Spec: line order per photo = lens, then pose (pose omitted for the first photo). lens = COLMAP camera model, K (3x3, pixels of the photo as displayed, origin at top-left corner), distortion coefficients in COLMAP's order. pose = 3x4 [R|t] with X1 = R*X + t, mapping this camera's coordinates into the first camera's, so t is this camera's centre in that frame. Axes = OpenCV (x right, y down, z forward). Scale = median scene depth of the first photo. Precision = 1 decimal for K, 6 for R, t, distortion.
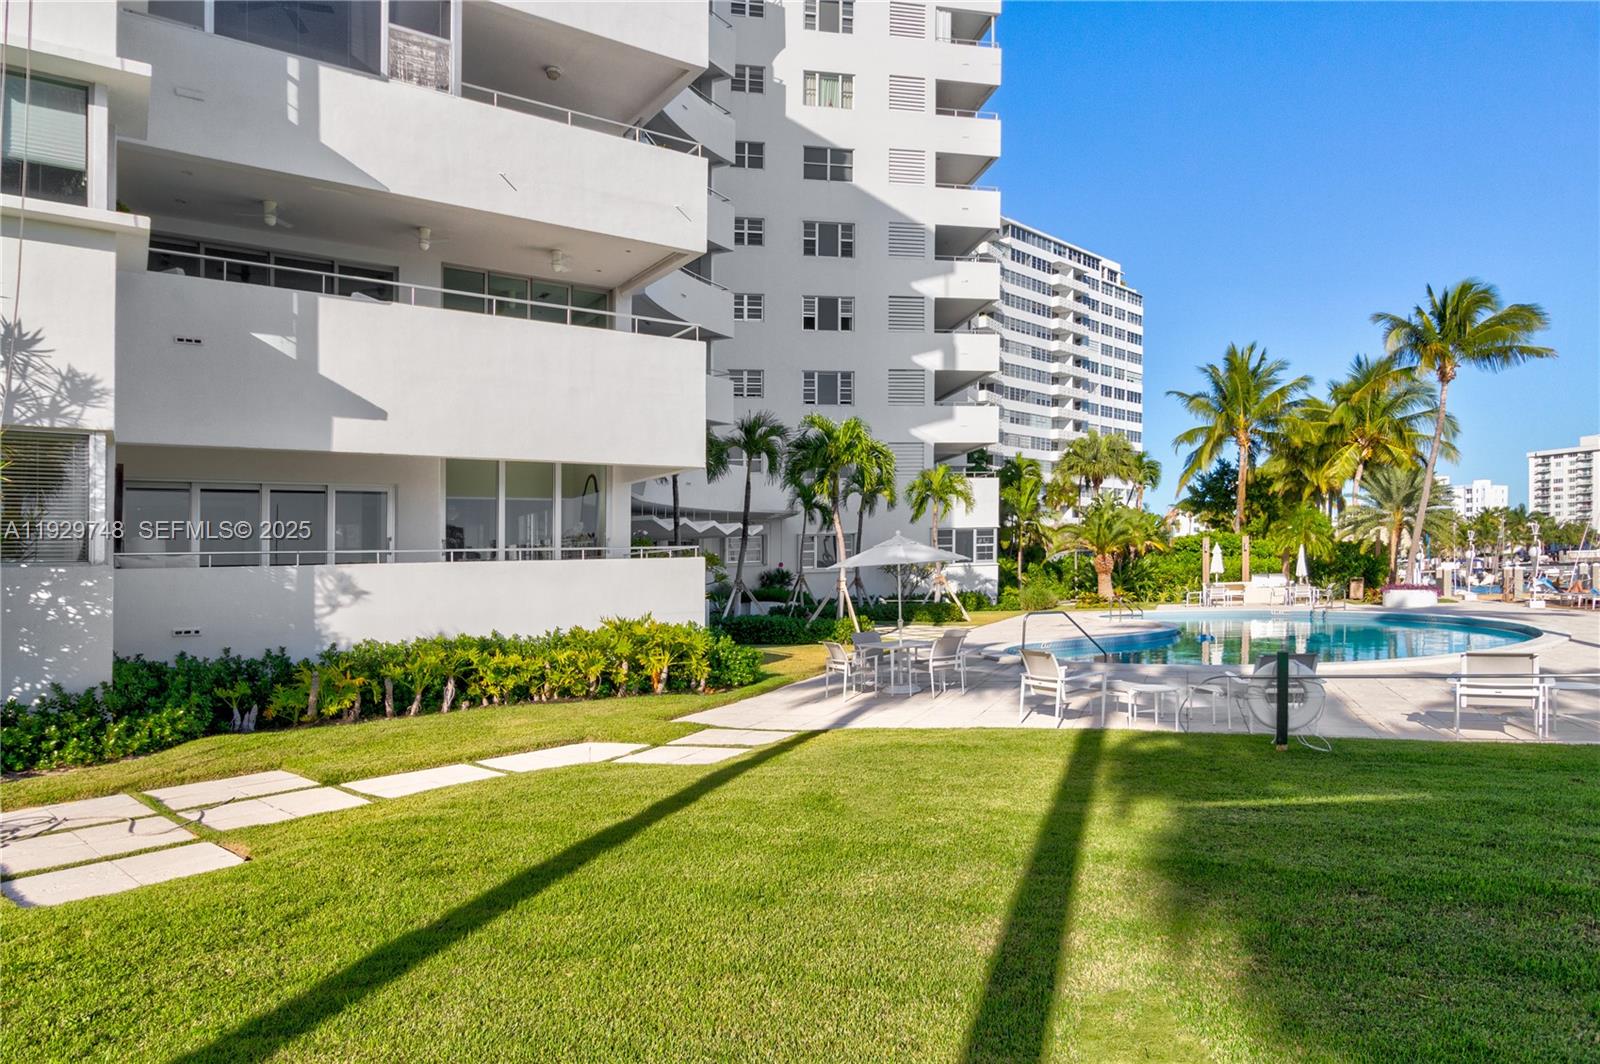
lens RADIAL K [[932.6, 0, 798.3], [0, 932.6, 542.5], [0, 0, 1]] dist [0.016466, -0.000250]
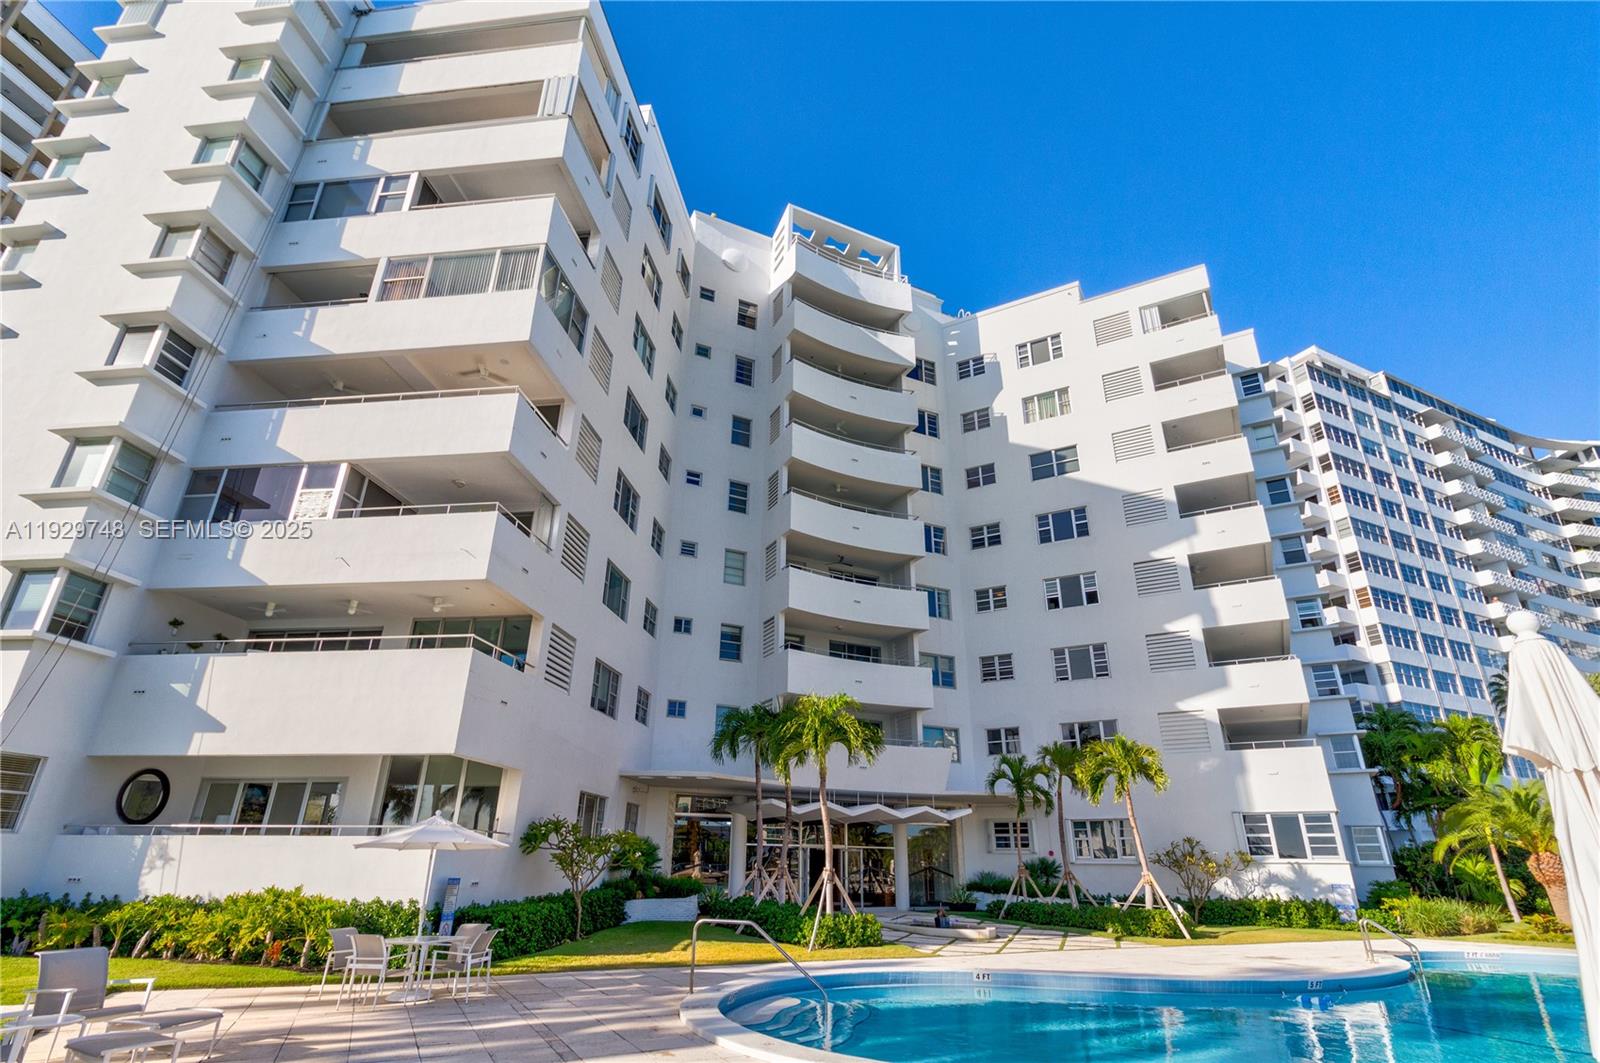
lens RADIAL K [[741.4, 0, 800.0], [0, 741.4, 530.4], [0, 0, 1]] dist [0.009000, 0.000079]
pose [[0.762197, -0.230075, -0.605080, 0.319450], [-0.010933, 0.930001, -0.367394, -0.000878], [0.647253, 0.286642, 0.706329, 0.199736]]
